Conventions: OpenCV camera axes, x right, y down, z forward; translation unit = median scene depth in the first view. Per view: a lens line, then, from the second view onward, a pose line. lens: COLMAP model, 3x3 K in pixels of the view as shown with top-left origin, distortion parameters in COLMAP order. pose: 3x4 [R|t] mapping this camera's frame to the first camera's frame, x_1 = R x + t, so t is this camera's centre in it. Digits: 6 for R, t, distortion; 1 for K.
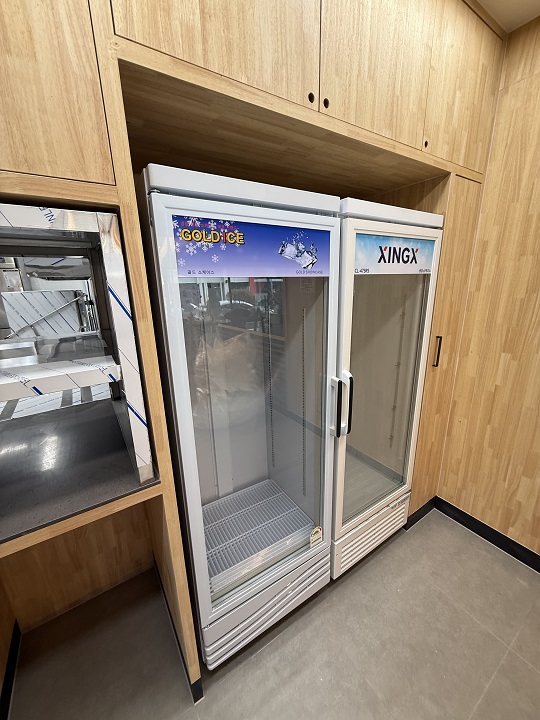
lens RADIAL K [[282.5, 0, 270.0], [0, 282.5, 360.0], [0, 0, 1]] dist [-0.000575, 0.000031]
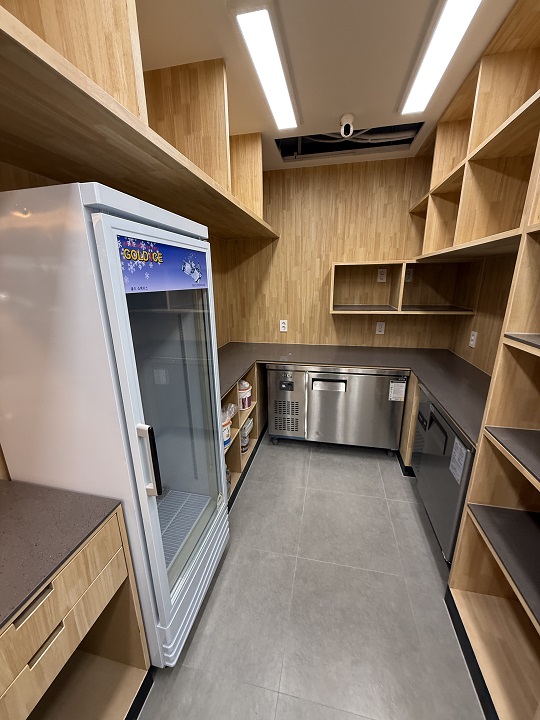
lens RADIAL K [[282.5, 0, 270.0], [0, 282.5, 360.0], [0, 0, 1]] dist [-0.000575, 0.000031]
pose [[0.714525, -0.175897, 0.677137, -0.657290], [0.173960, 0.982149, 0.071563, -0.033154], [-0.677637, 0.066662, 0.732369, -0.105680]]
